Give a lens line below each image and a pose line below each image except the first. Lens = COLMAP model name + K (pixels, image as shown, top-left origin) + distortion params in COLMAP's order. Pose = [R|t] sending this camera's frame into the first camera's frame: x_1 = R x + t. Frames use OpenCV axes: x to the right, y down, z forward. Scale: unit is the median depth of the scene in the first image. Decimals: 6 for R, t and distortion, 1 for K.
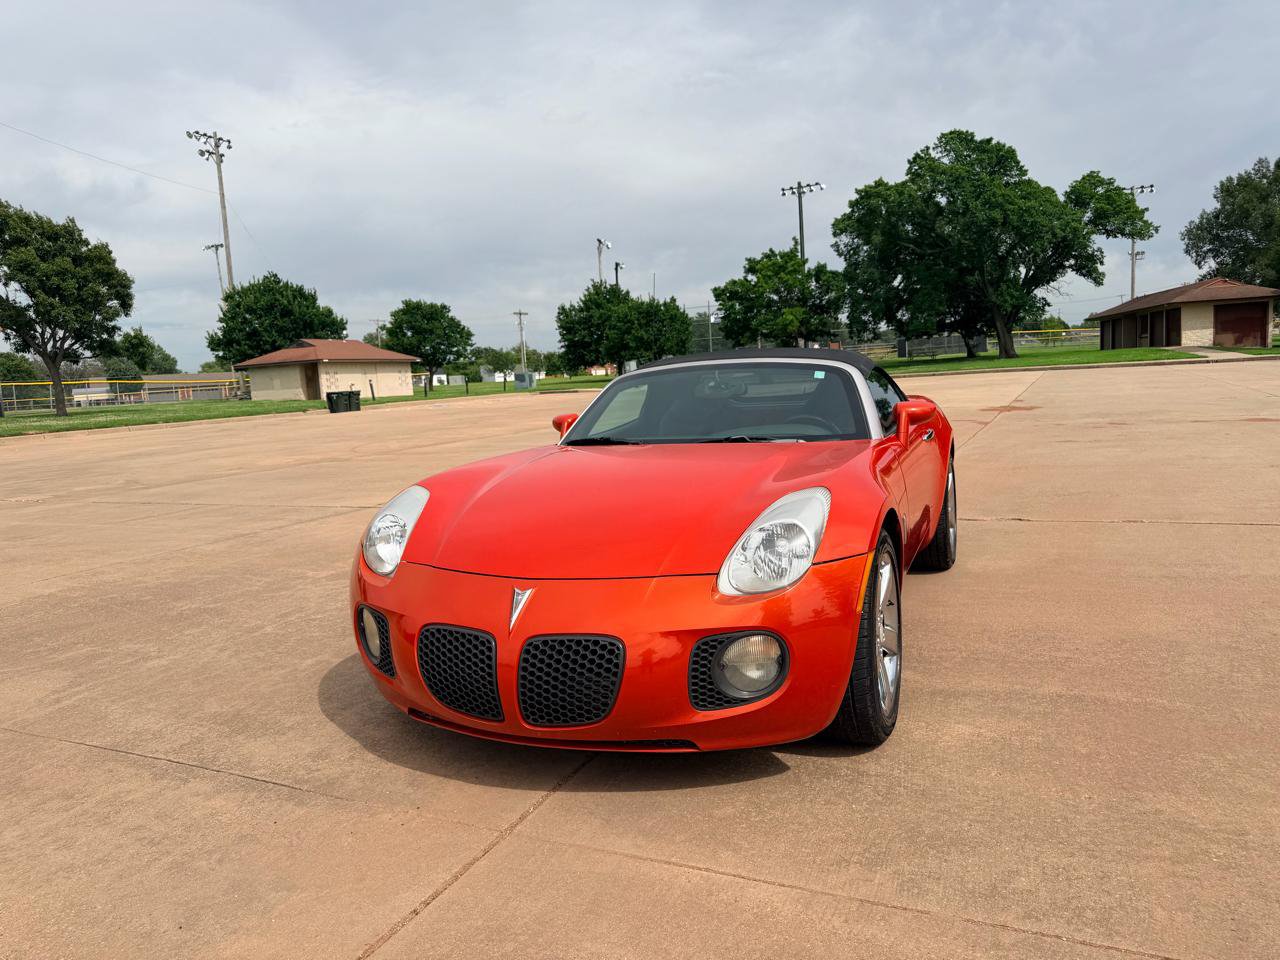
lens RADIAL K [[895.3, 0, 650.7], [0, 895.3, 488.3], [0, 0, 1]] dist [0.046627, -0.058610]
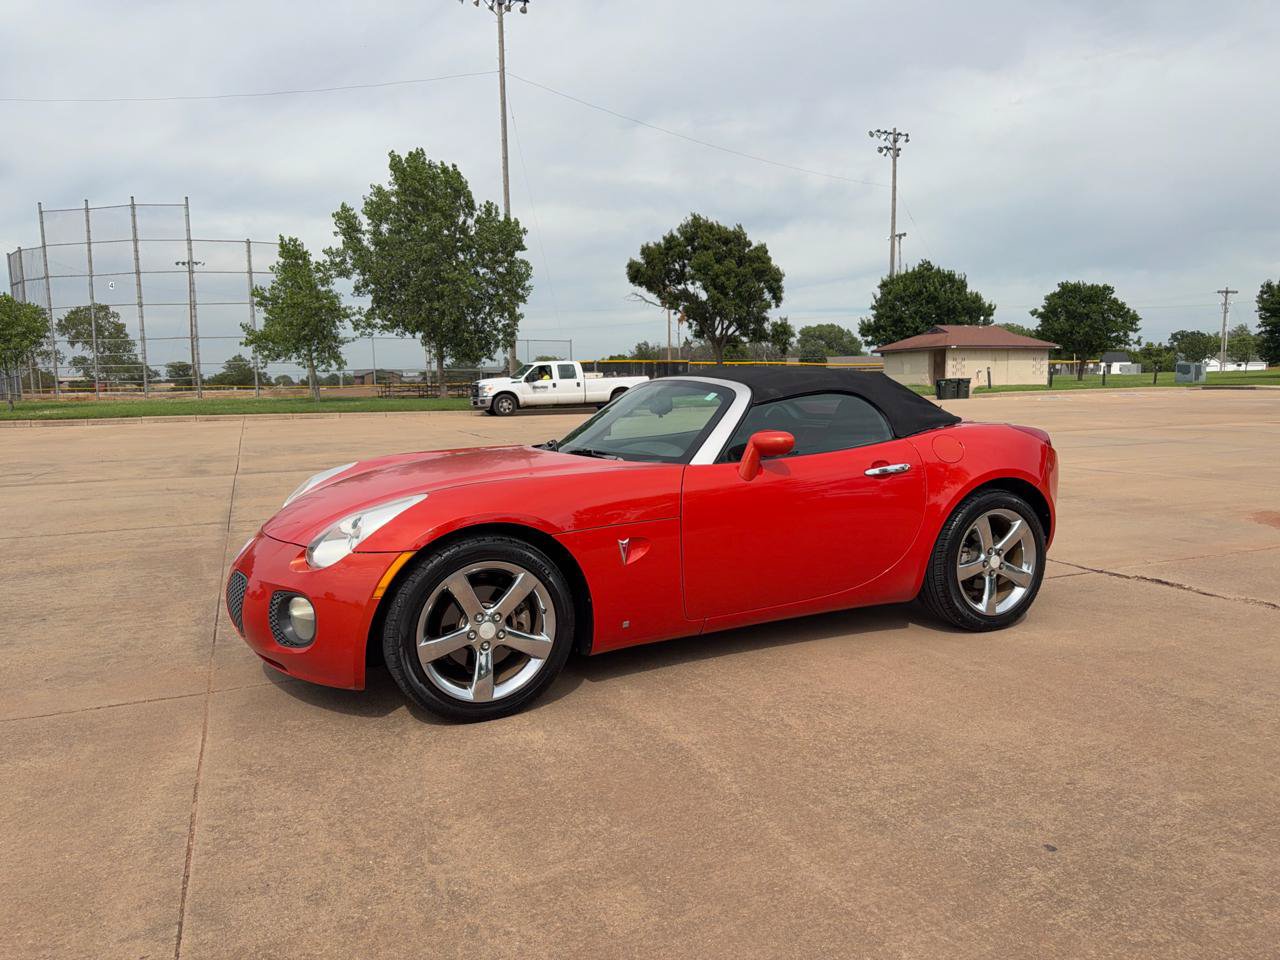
lens RADIAL K [[906.8, 0, 645.3], [0, 906.8, 489.5], [0, 0, 1]] dist [0.038235, -0.048712]
pose [[0.752935, 0.120179, -0.647029, 0.064743], [-0.109279, 0.992366, 0.057156, -0.005853], [0.648958, 0.027672, 0.760321, 0.014989]]
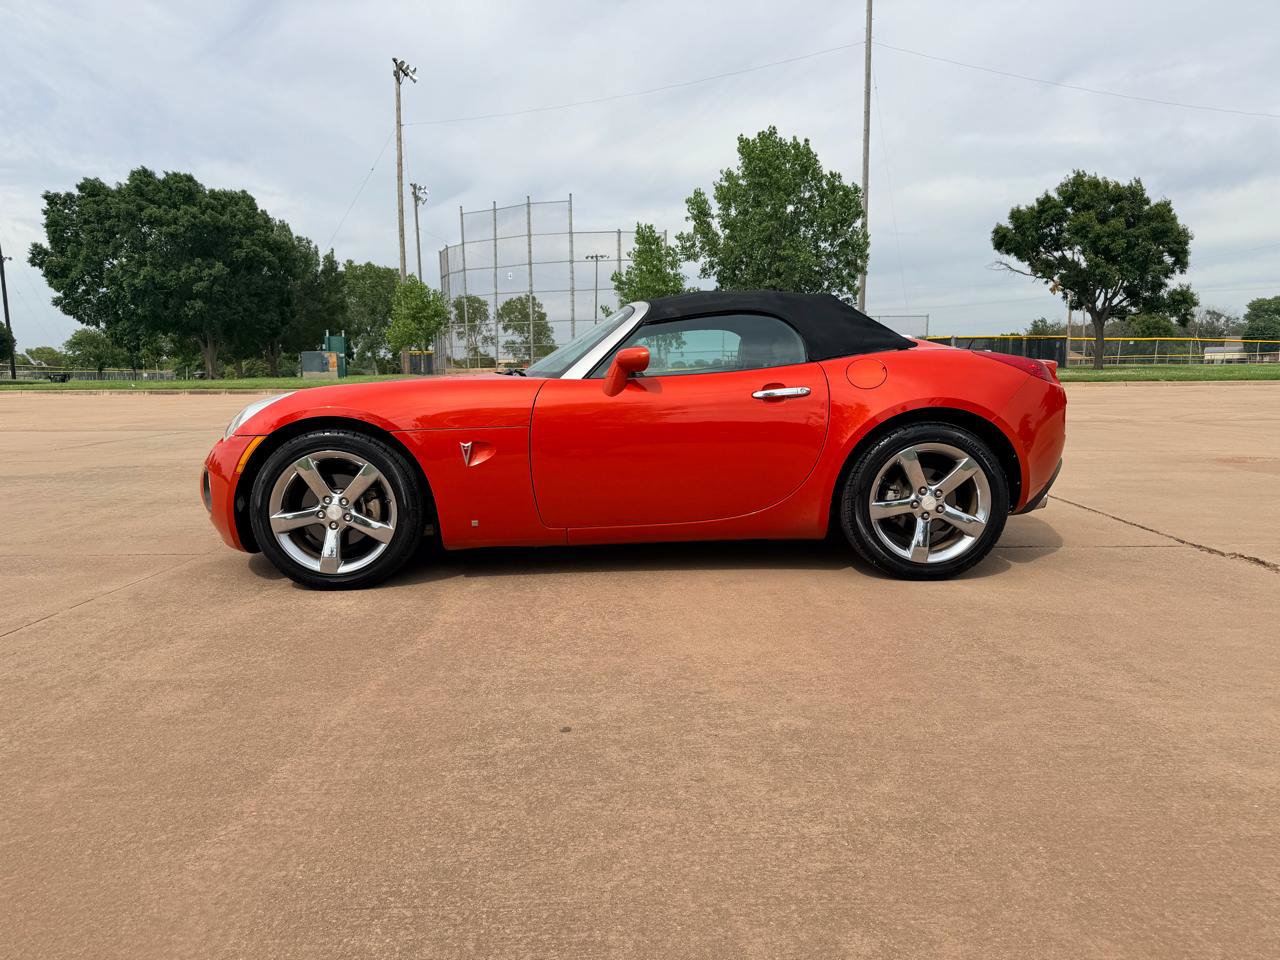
lens RADIAL K [[906.8, 0, 644.1], [0, 906.8, 486.2], [0, 0, 1]] dist [0.038235, -0.048712]
pose [[0.422893, 0.165721, -0.890898, 0.092806], [-0.129109, 0.984125, 0.121777, -0.005340], [0.896935, 0.063525, 0.437575, 0.047572]]
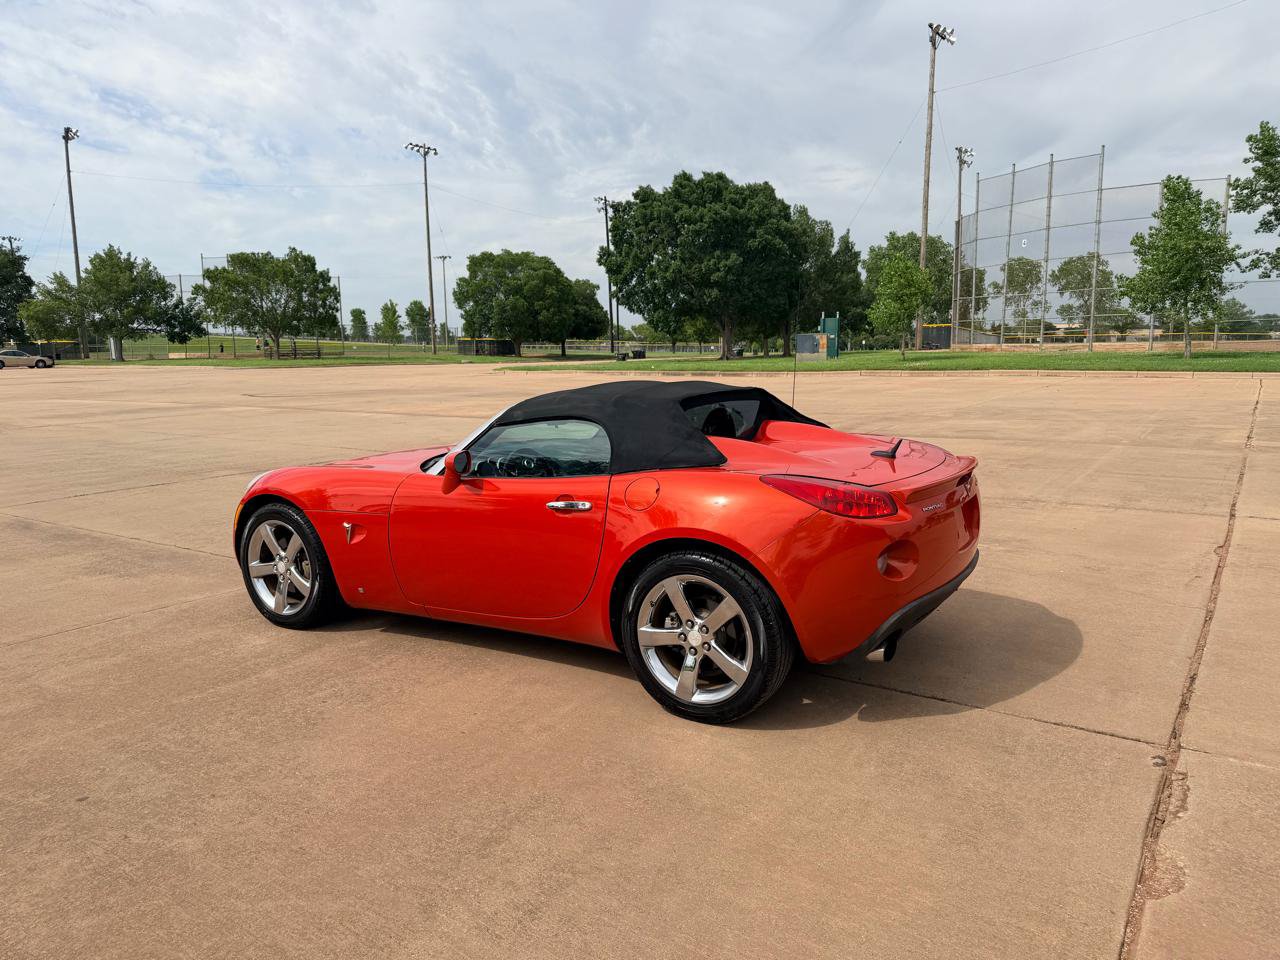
lens RADIAL K [[906.8, 0, 641.5], [0, 906.8, 485.9], [0, 0, 1]] dist [0.038235, -0.048712]
pose [[-0.154114, 0.209918, -0.965496, 0.101134], [-0.100174, 0.968816, 0.226629, -0.025051], [0.982962, 0.131644, -0.128280, 0.106839]]
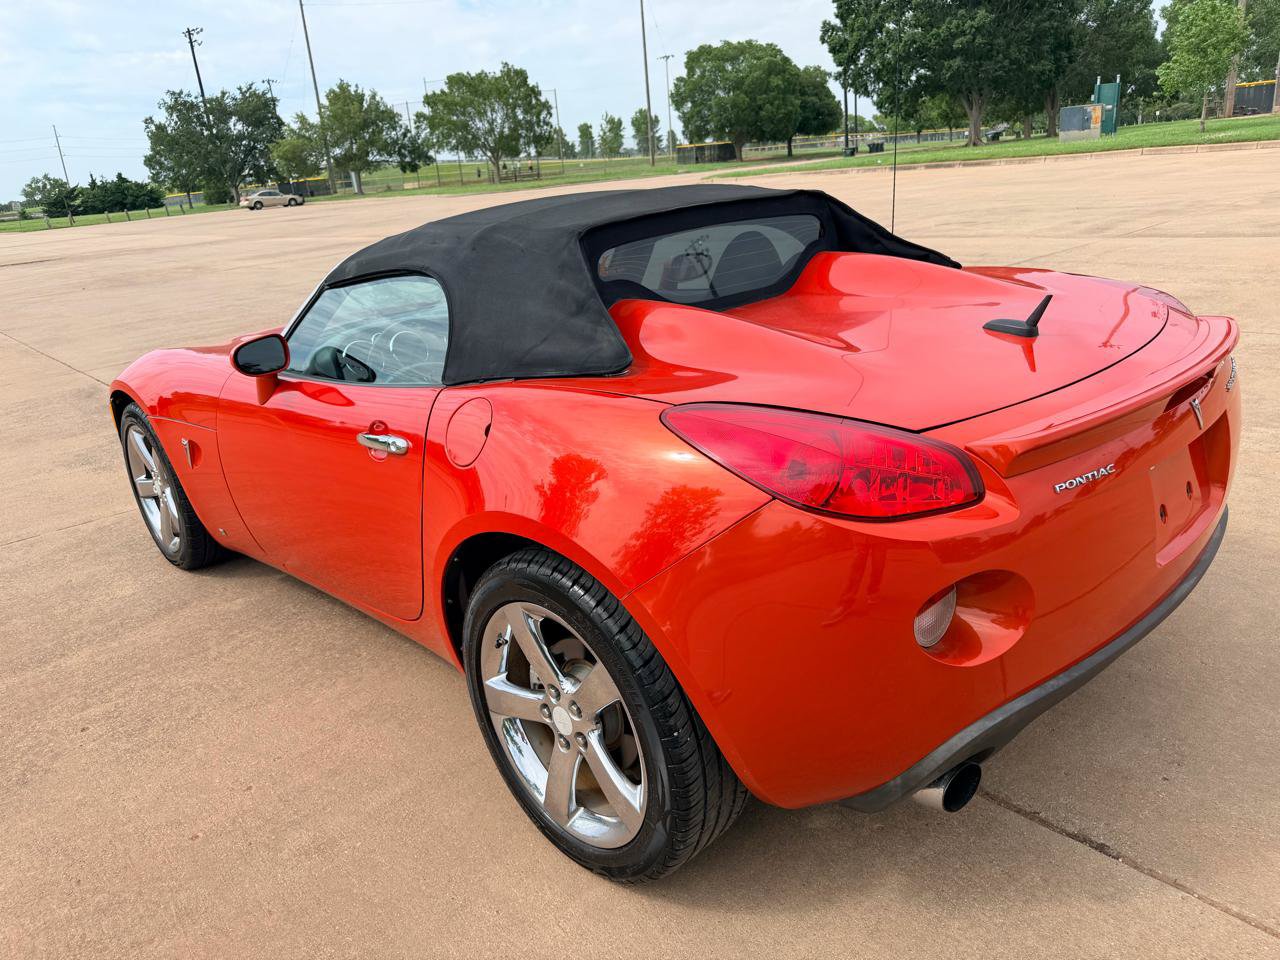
lens RADIAL K [[906.8, 0, 631.7], [0, 906.8, 485.3], [0, 0, 1]] dist [0.038235, -0.048712]
pose [[-0.393867, 0.392371, -0.831212, 0.059714], [-0.005130, 0.903357, 0.428858, -0.021919], [0.919153, 0.173177, -0.353790, 0.117262]]
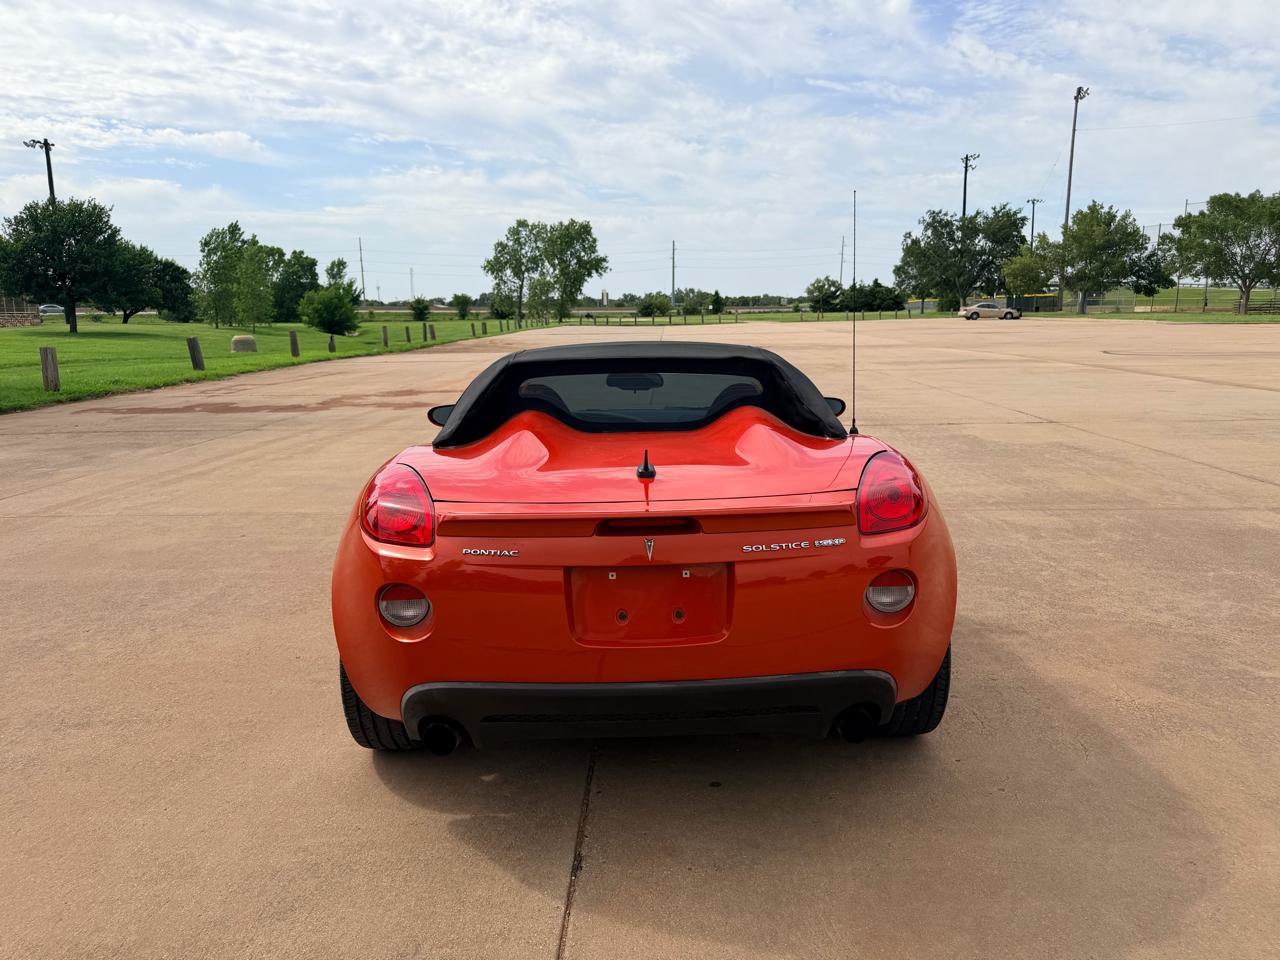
lens RADIAL K [[906.8, 0, 648.2], [0, 906.8, 484.1], [0, 0, 1]] dist [0.038235, -0.048712]
pose [[-0.912418, 0.141459, -0.384035, 0.039543], [0.012169, 0.947327, 0.320036, -0.027229], [0.409079, 0.287334, -0.866080, 0.161287]]
